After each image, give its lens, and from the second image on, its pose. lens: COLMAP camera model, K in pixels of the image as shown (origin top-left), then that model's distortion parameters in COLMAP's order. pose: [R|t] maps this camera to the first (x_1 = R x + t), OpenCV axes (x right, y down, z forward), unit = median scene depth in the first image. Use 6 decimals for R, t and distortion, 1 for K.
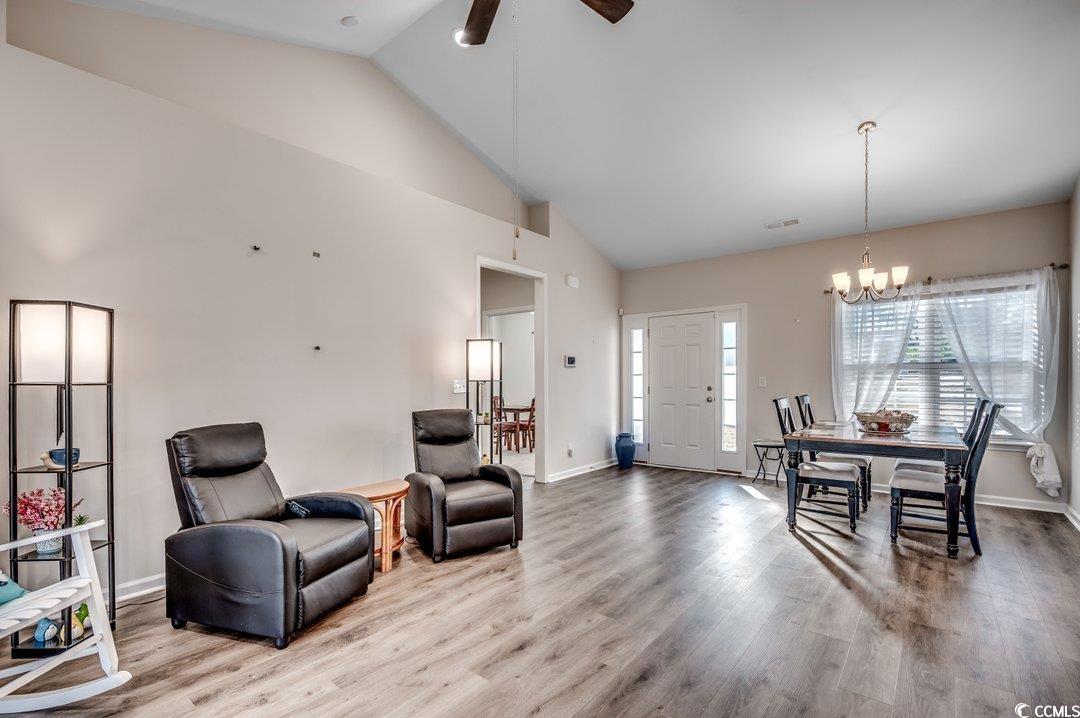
lens RADIAL K [[493.6, 0, 536.8], [0, 493.6, 382.5], [0, 0, 1]] dist [-0.000311, -0.000159]
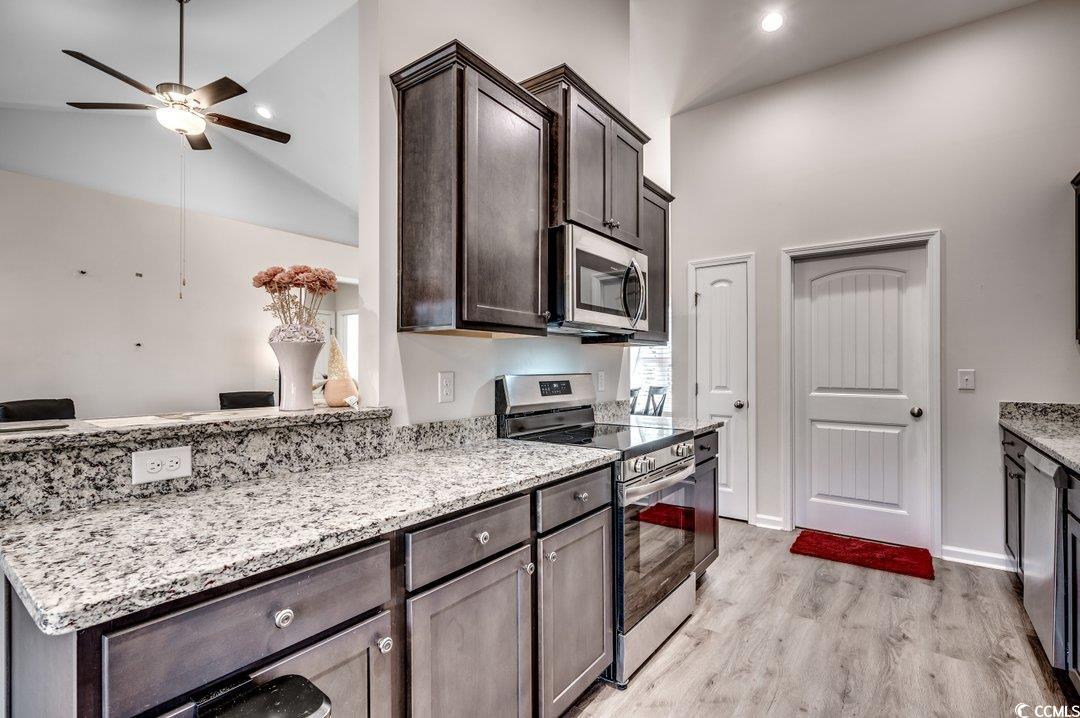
lens RADIAL K [[498.2, 0, 537.7], [0, 498.2, 364.1], [0, 0, 1]] dist [-0.001400, -0.000325]
pose [[0.999111, 0.006924, 0.041575, 0.363823], [-0.006277, 0.999857, -0.015680, -0.000960], [-0.041678, 0.015405, 0.999012, -0.243453]]
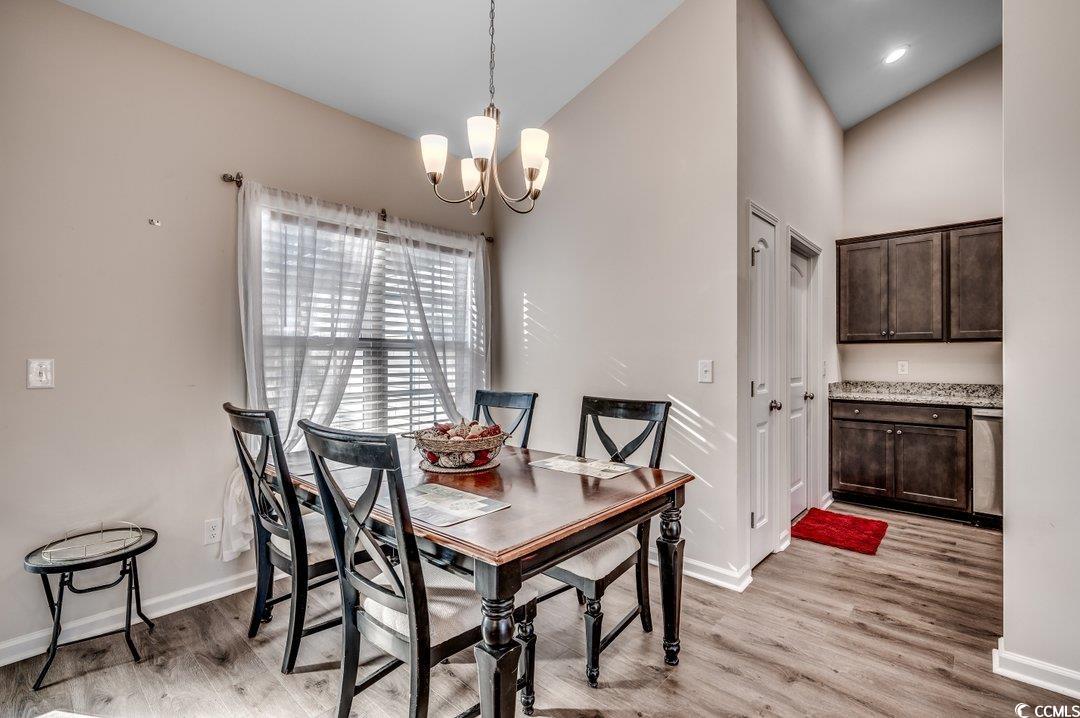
lens RADIAL K [[490.4, 0, 539.9], [0, 490.4, 356.2], [0, 0, 1]] dist [-0.002707, -0.000535]
pose [[0.051535, 0.012605, 0.998592, 0.131941], [0.007879, 0.999884, -0.013028, -0.006415], [-0.998640, 0.008539, 0.051430, 0.641012]]
